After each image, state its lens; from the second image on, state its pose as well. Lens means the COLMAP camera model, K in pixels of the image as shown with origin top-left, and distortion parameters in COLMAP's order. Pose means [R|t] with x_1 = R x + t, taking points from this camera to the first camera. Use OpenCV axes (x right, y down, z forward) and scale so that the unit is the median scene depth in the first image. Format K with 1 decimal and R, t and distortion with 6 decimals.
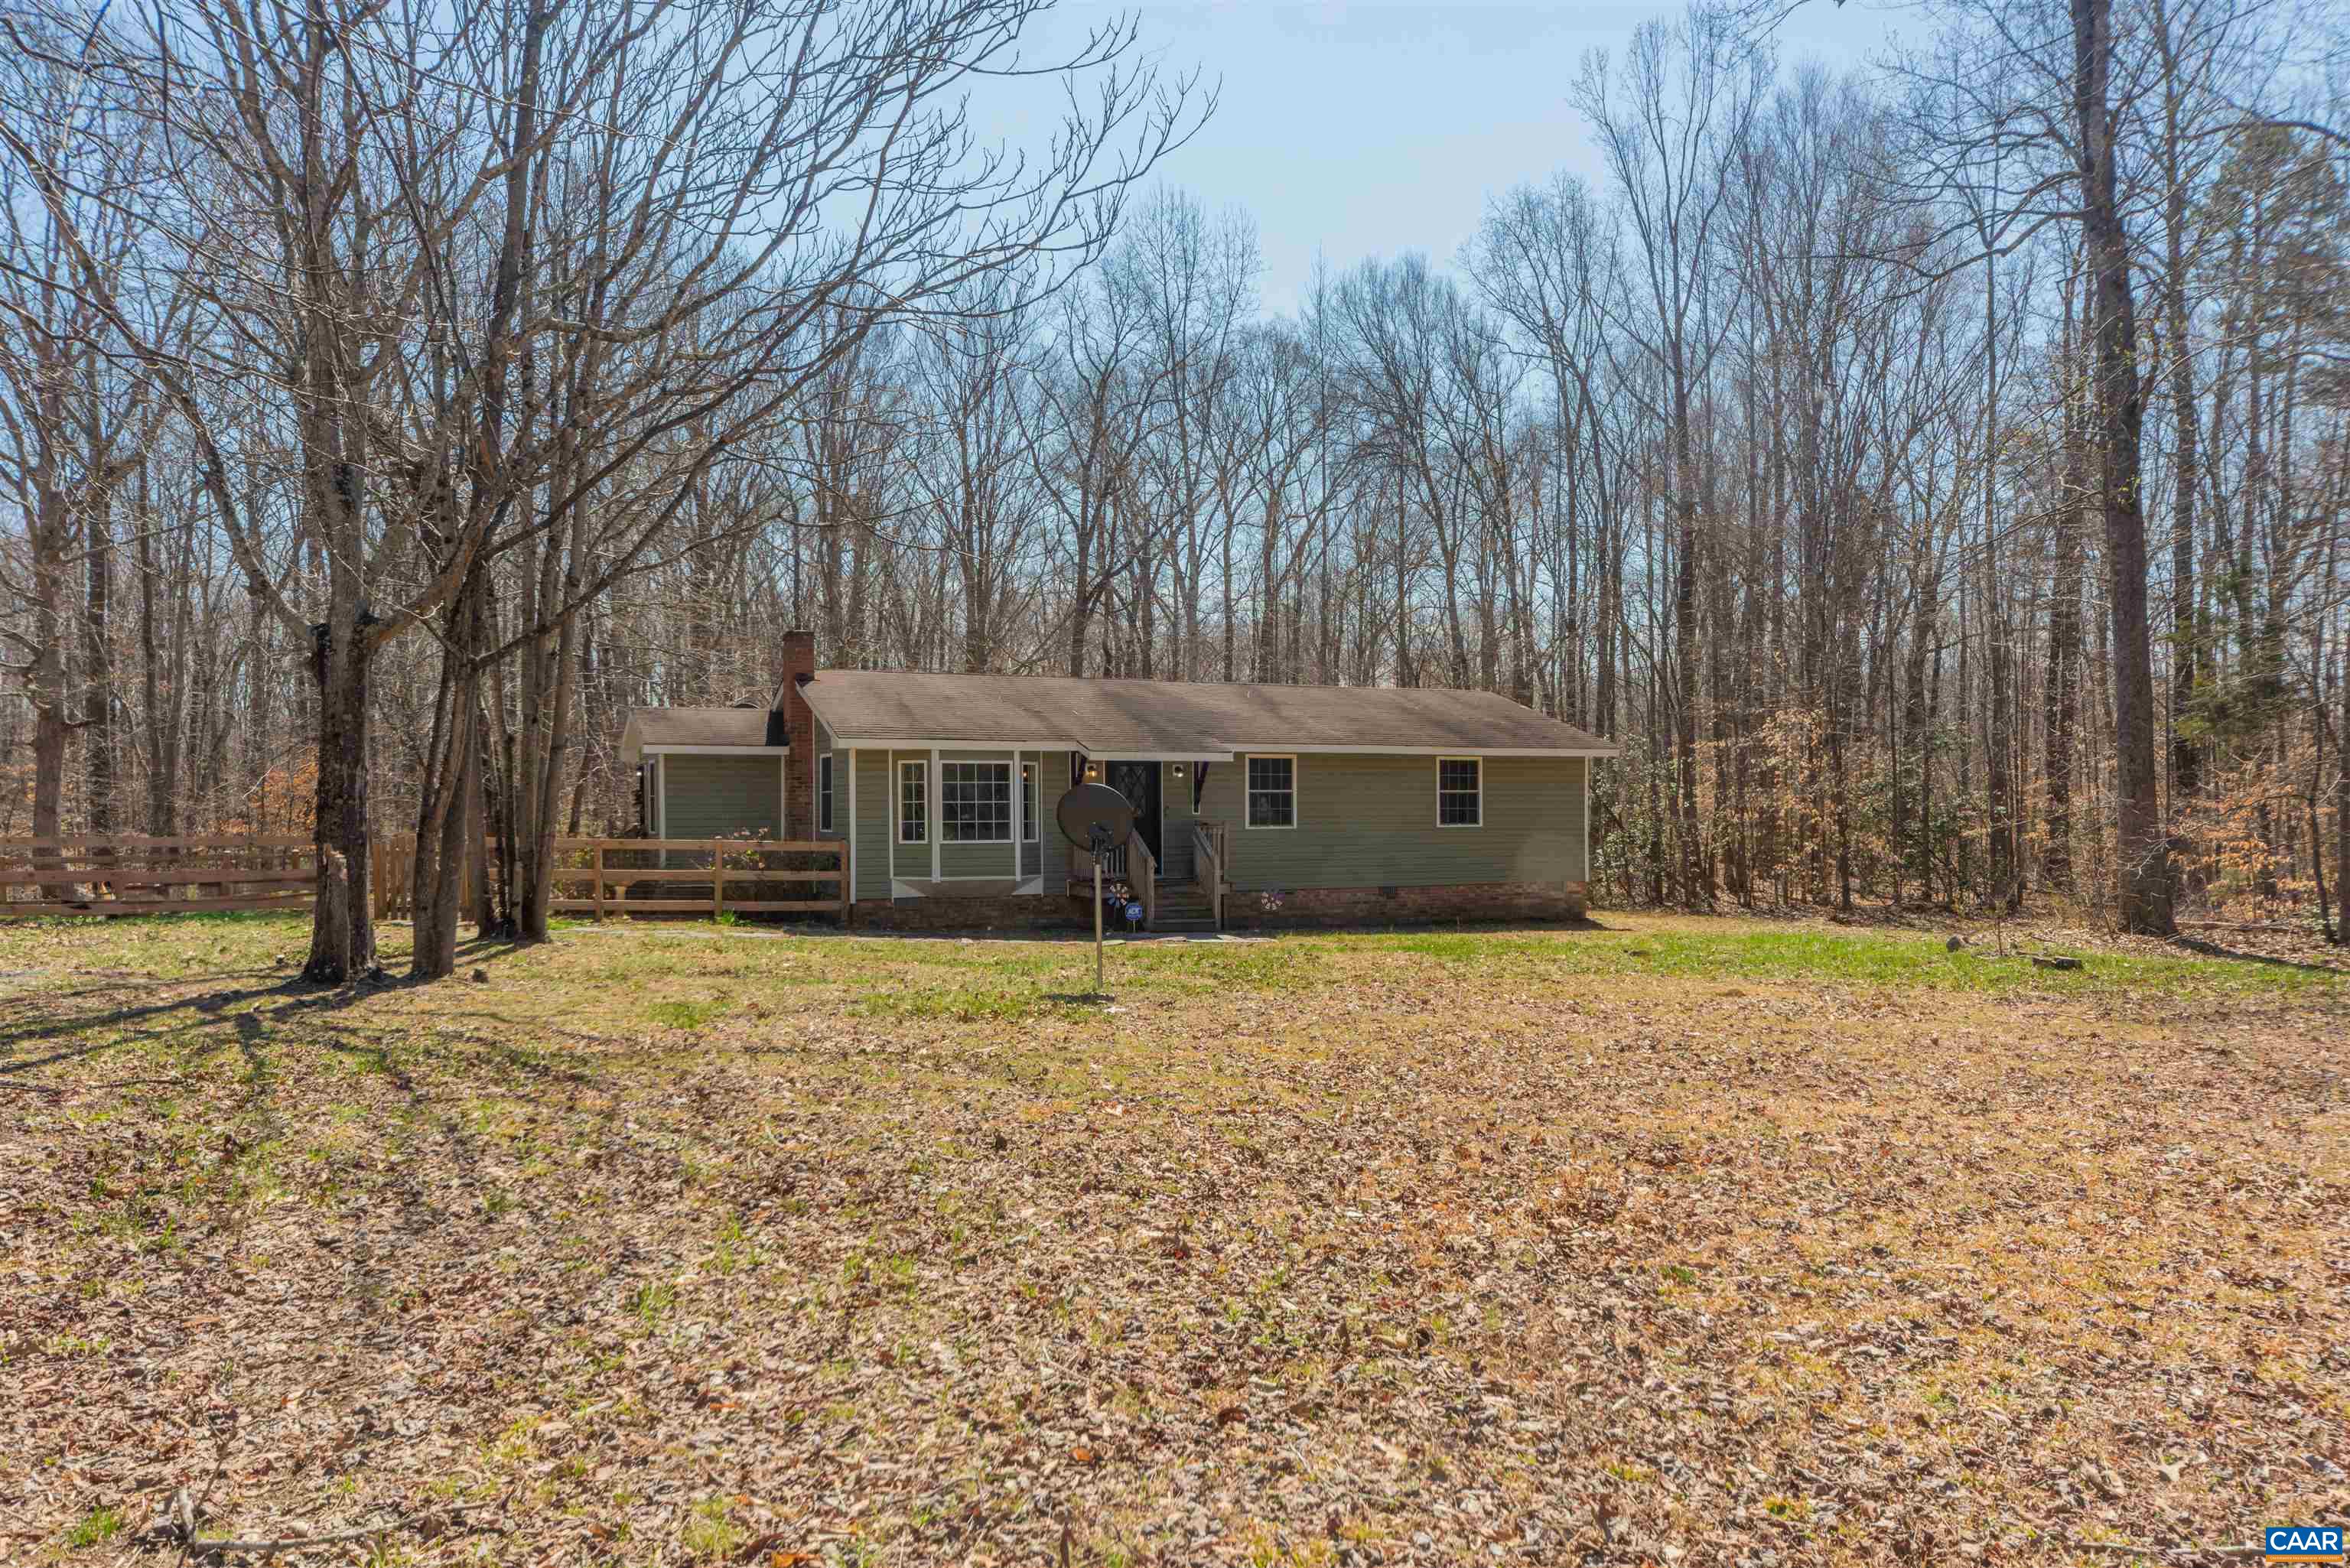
lens RADIAL K [[1624.1, 0, 1166.0], [0, 1624.1, 769.2], [0, 0, 1]] dist [-0.003096, 0.004988]
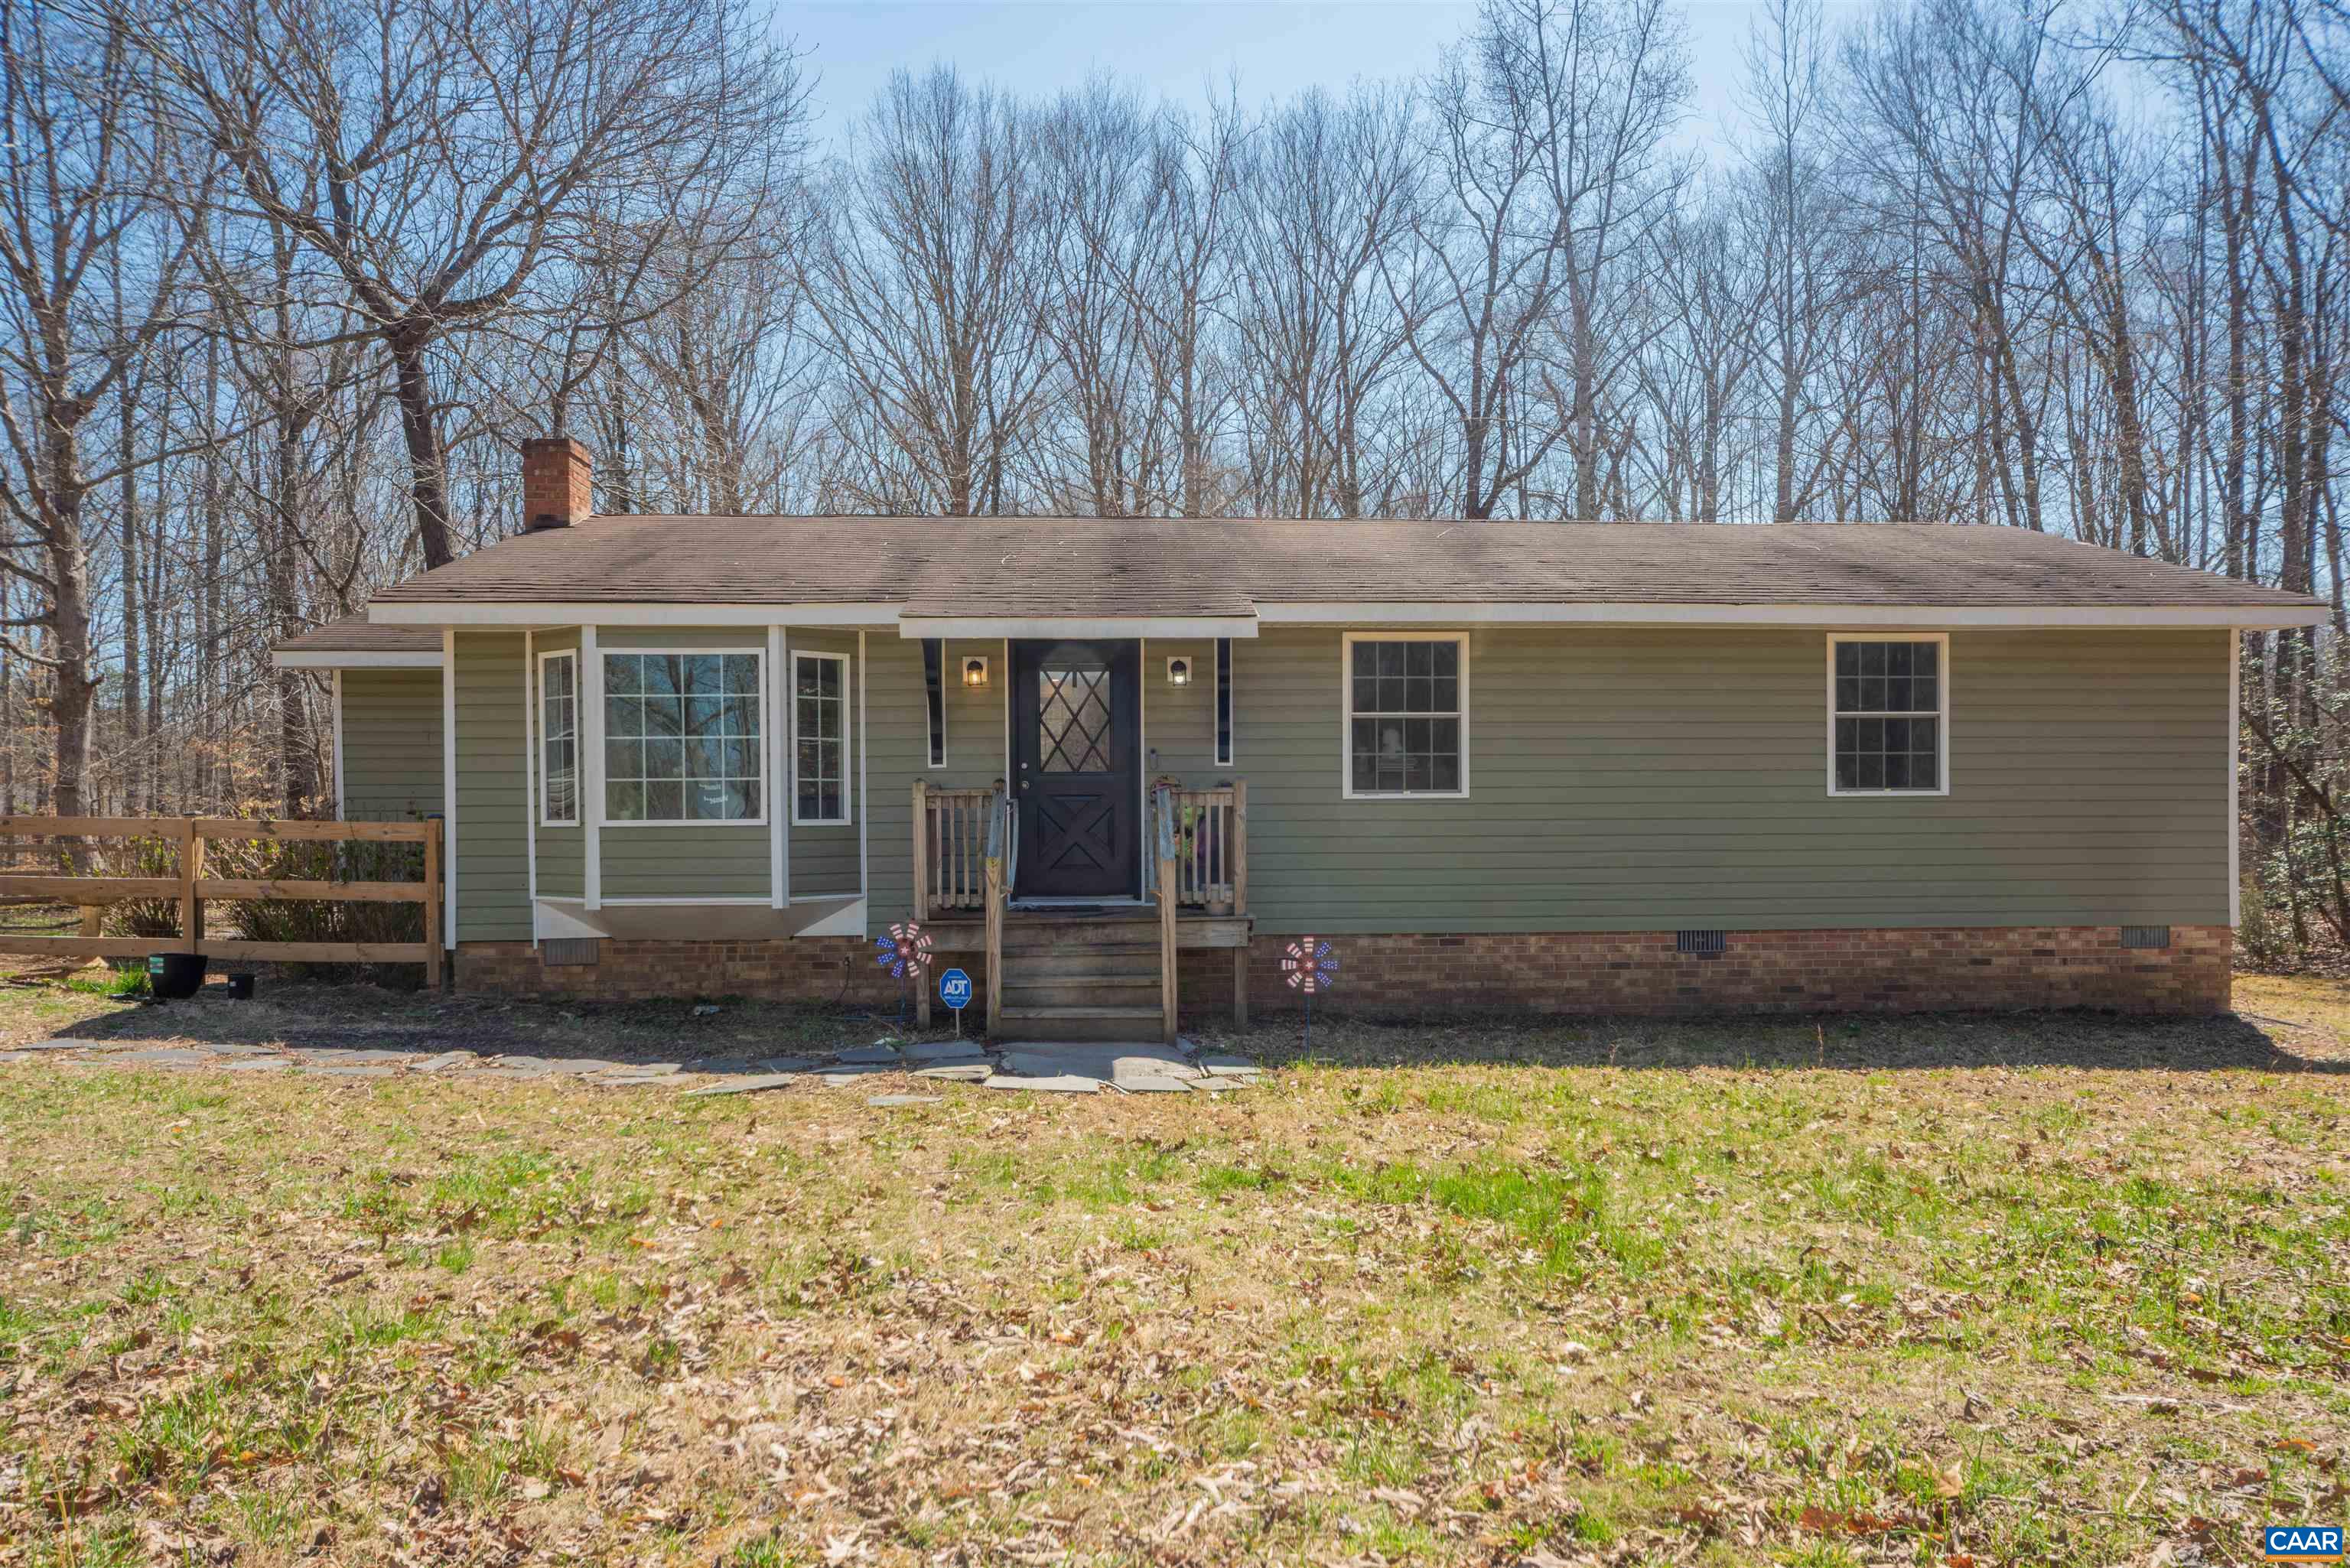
lens RADIAL K [[1624.1, 0, 1166.0], [0, 1624.1, 769.2], [0, 0, 1]] dist [-0.003096, 0.004988]
pose [[0.940488, -0.011875, -0.339620, 0.158338], [0.011215, 0.999929, -0.003906, 0.030337], [0.339643, -0.000135, 0.940555, 0.565940]]
